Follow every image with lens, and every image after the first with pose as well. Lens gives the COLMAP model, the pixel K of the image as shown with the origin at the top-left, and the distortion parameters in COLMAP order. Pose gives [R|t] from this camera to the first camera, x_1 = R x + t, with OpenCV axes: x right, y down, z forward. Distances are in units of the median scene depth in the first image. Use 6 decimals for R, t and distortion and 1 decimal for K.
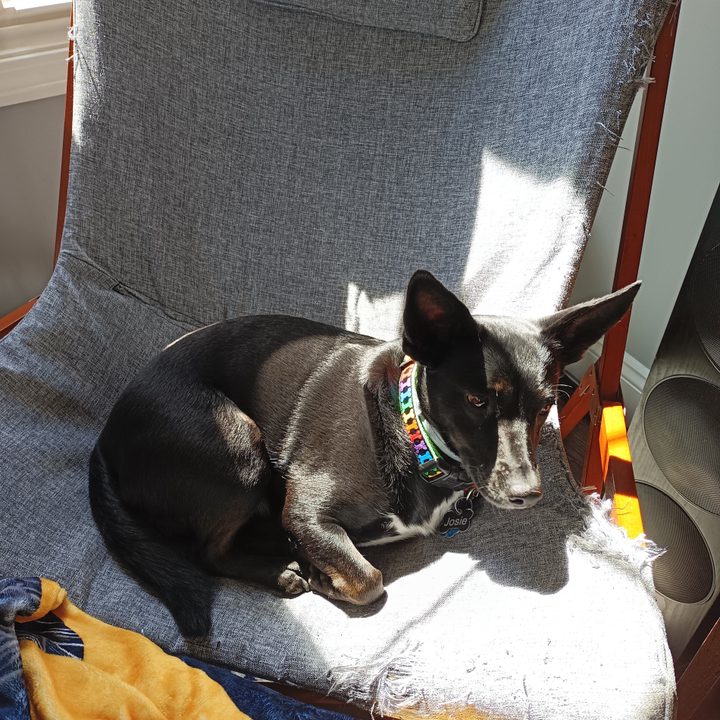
lens RADIAL K [[767.2, 0, 360.0], [0, 767.2, 360.0], [0, 0, 1]] dist [0.102099, -0.191976]
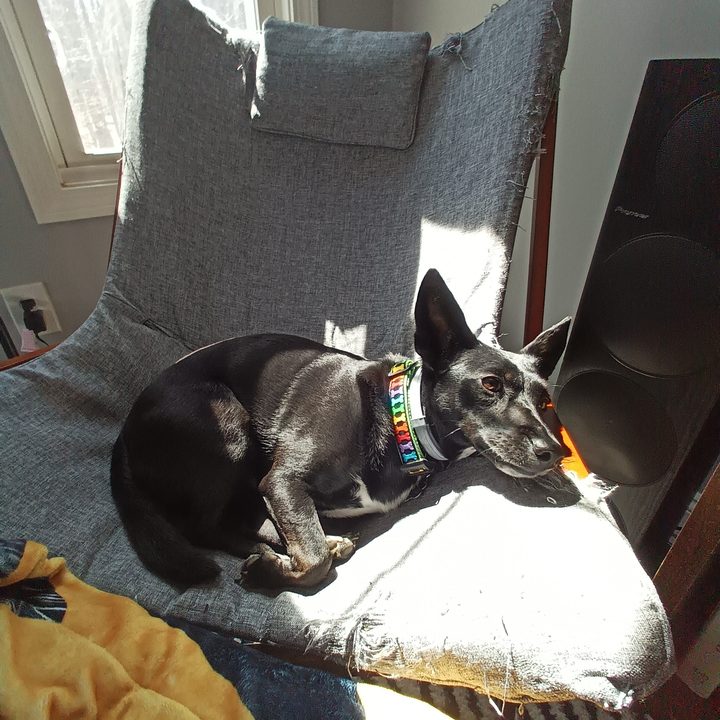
lens RADIAL K [[471.3, 0, 357.5], [0, 471.3, 359.3], [0, 0, 1]] dist [0.014099, -0.000020]
pose [[0.999204, -0.024242, 0.031693, 0.014739], [0.029552, 0.983302, -0.179567, 0.143073], [-0.026811, 0.180360, 0.983235, 0.268109]]
